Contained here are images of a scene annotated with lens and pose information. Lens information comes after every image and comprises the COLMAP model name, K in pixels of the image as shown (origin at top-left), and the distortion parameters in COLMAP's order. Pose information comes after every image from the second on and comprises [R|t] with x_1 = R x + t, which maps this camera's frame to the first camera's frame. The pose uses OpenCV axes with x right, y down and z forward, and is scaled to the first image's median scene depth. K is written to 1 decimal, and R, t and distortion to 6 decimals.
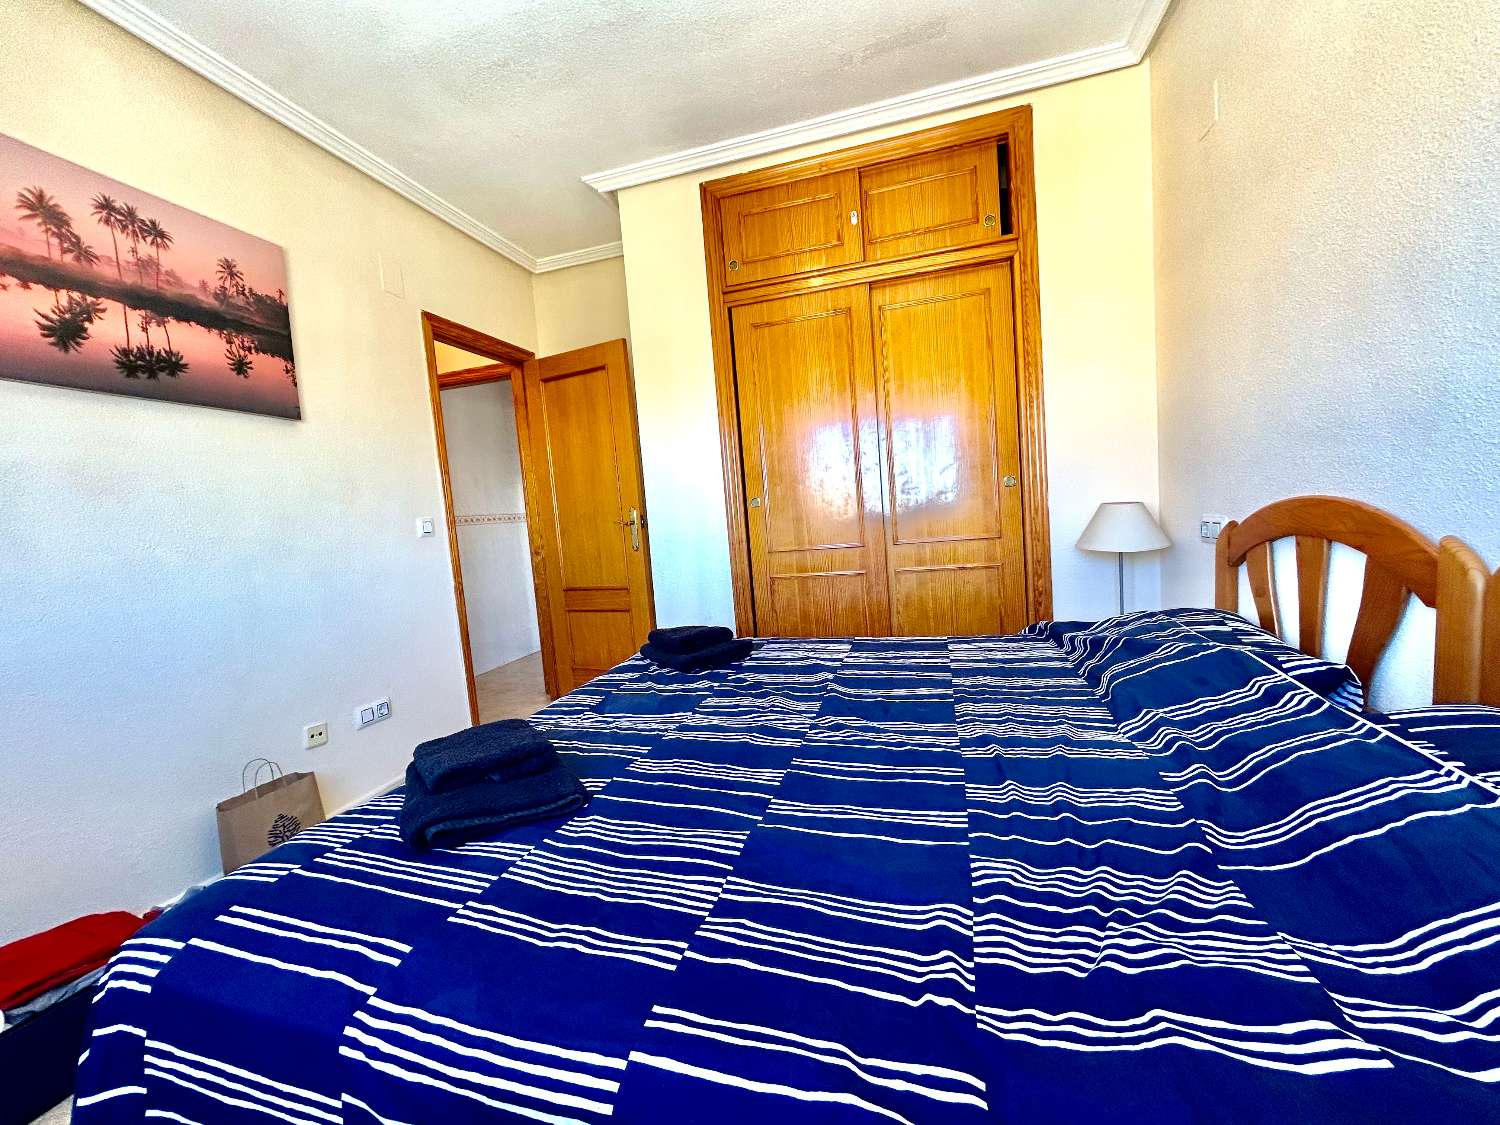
lens RADIAL K [[603.1, 0, 751.3], [0, 603.1, 558.3], [0, 0, 1]] dist [-0.000892, 0.001773]
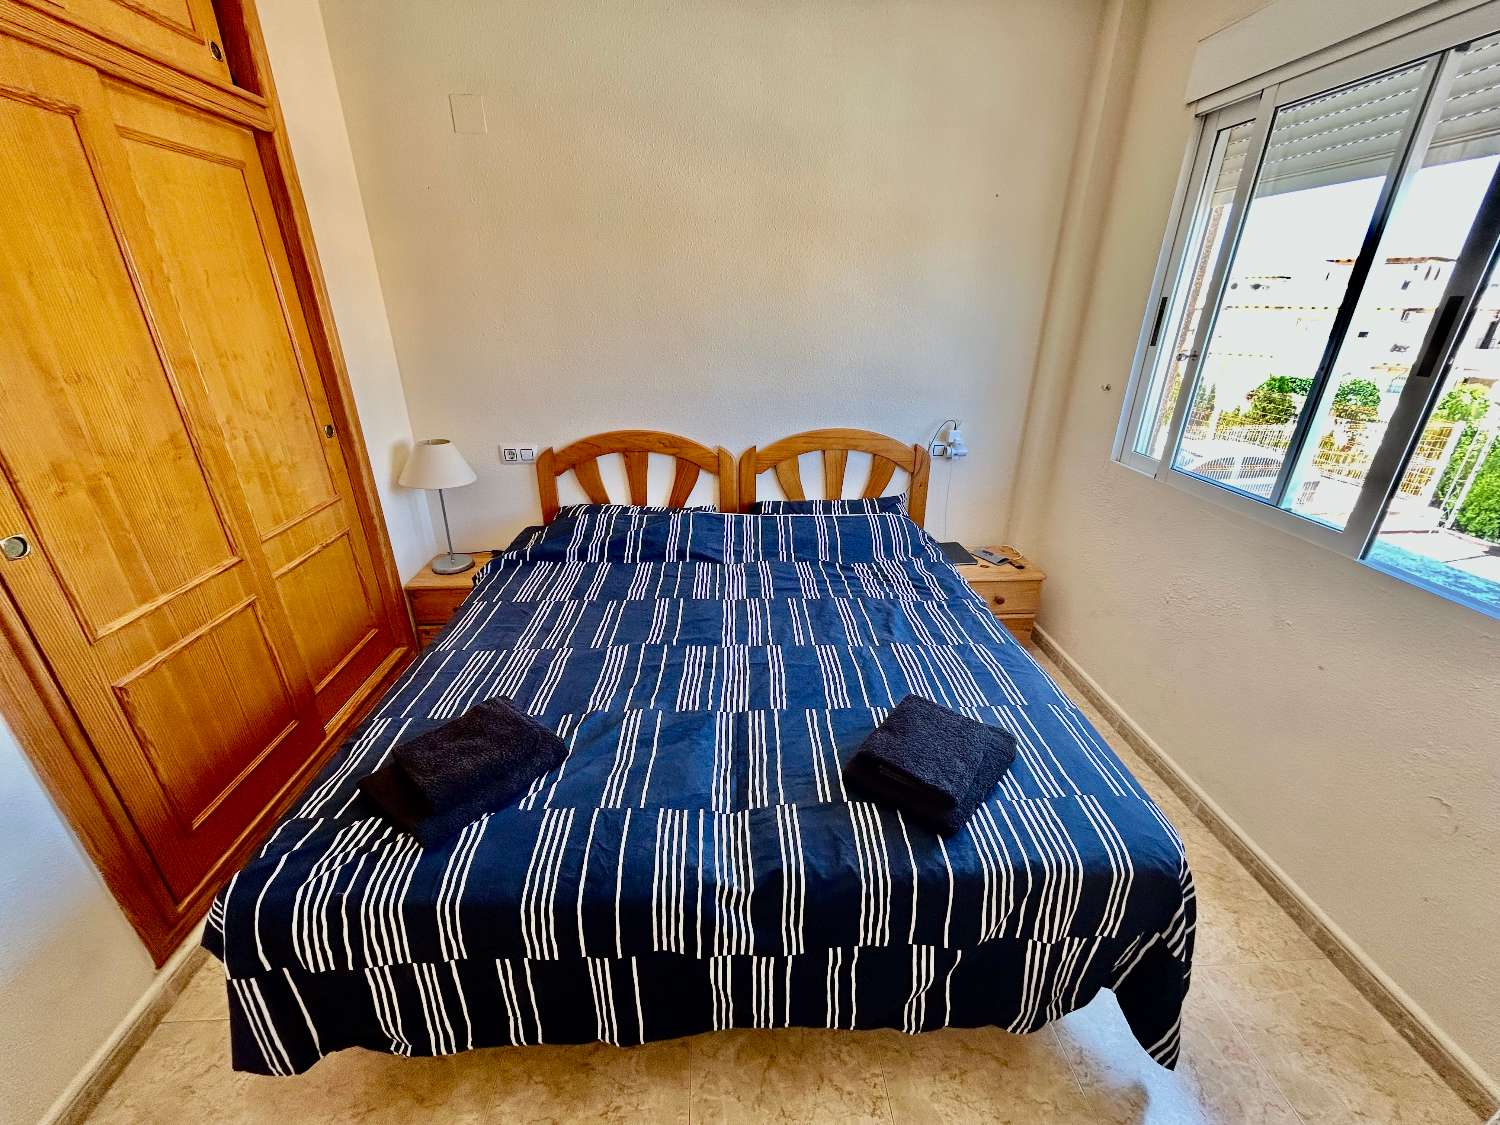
lens RADIAL K [[603.1, 0, 753.8], [0, 603.1, 566.3], [0, 0, 1]] dist [-0.000892, 0.001773]
pose [[-0.327375, -0.306647, 0.893752, -1.200062], [0.102153, 0.928845, 0.356105, -0.408158], [-0.939356, 0.207880, -0.272756, 1.492494]]
